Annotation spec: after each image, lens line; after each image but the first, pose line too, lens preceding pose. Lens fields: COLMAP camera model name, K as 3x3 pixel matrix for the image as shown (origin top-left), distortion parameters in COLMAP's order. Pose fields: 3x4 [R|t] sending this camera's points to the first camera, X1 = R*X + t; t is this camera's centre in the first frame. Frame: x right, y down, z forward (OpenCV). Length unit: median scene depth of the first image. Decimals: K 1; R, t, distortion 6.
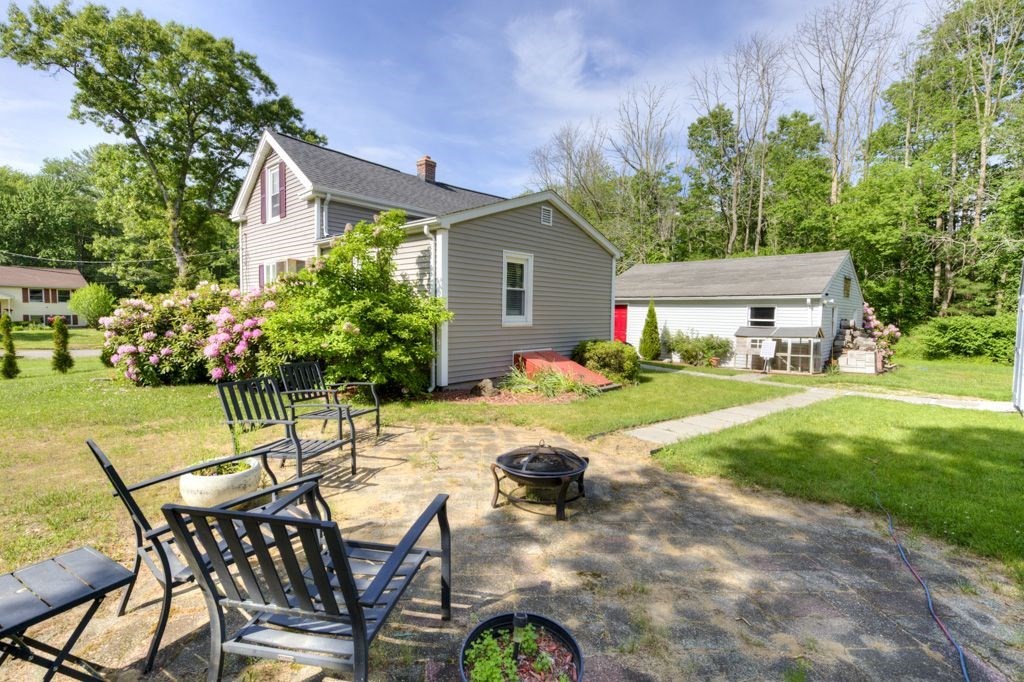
lens RADIAL K [[459.7, 0, 512.0], [0, 459.7, 341.0], [0, 0, 1]] dist [0.023713, 0.000037]
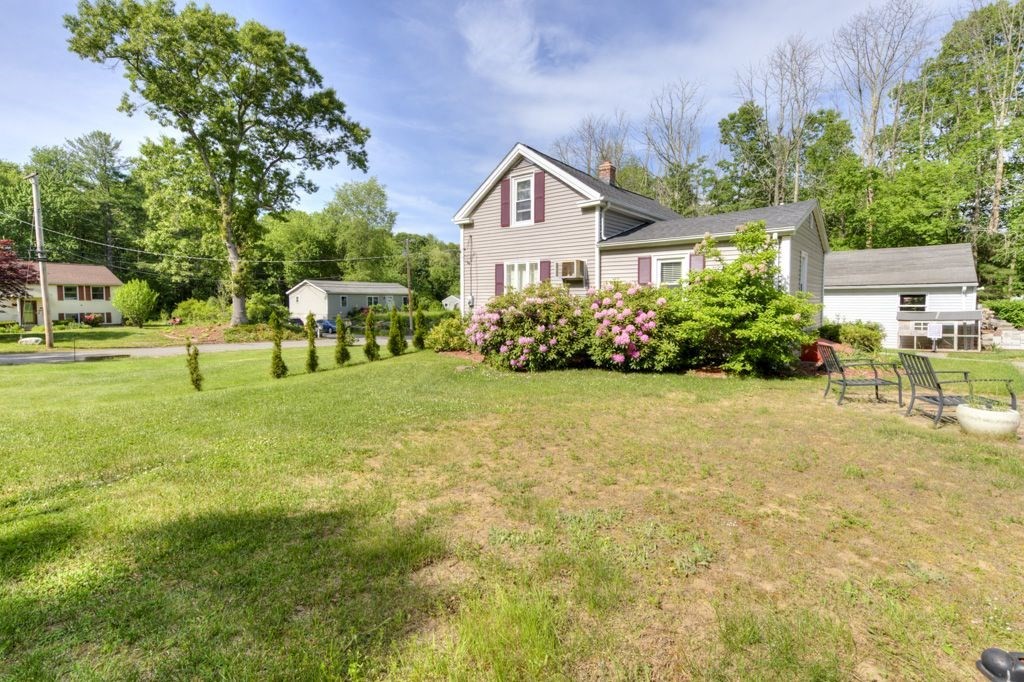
lens RADIAL K [[469.8, 0, 514.2], [0, 469.8, 329.5], [0, 0, 1]] dist [0.022269, -0.000071]
pose [[0.997572, -0.020314, 0.066608, -0.190520], [0.020503, 0.999787, -0.002155, -0.001618], [-0.066550, 0.003516, 0.997777, -0.038732]]
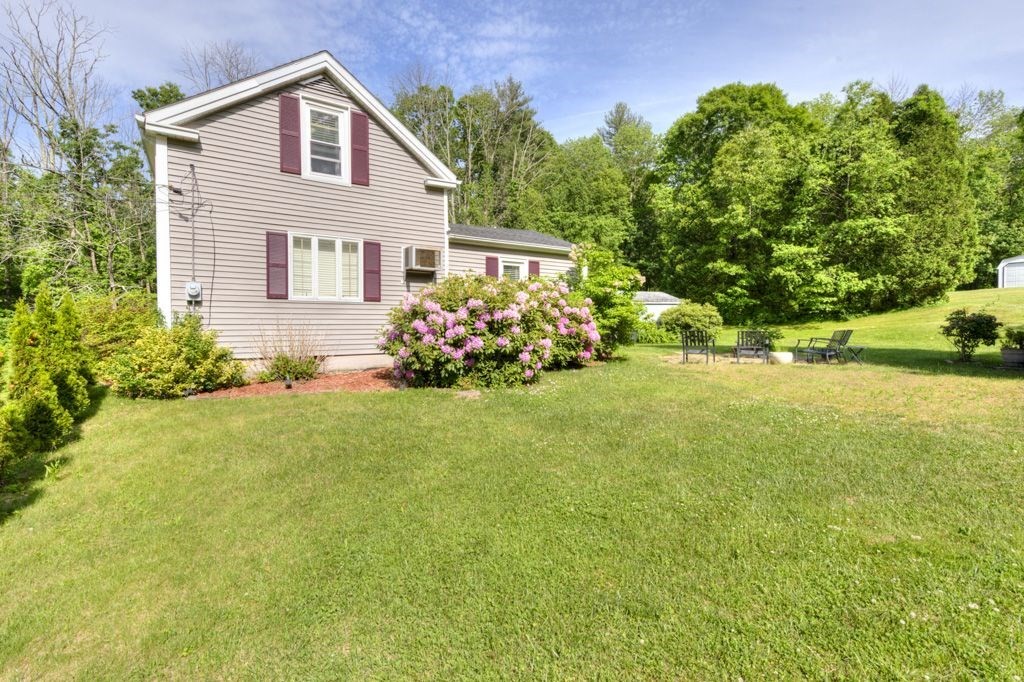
lens RADIAL K [[459.7, 0, 512.0], [0, 459.7, 341.0], [0, 0, 1]] dist [0.023713, 0.000037]
pose [[0.236852, -0.059404, 0.969728, -0.362382], [0.062711, 0.996982, 0.045757, -0.006653], [-0.969520, 0.049975, 0.239863, 0.173260]]
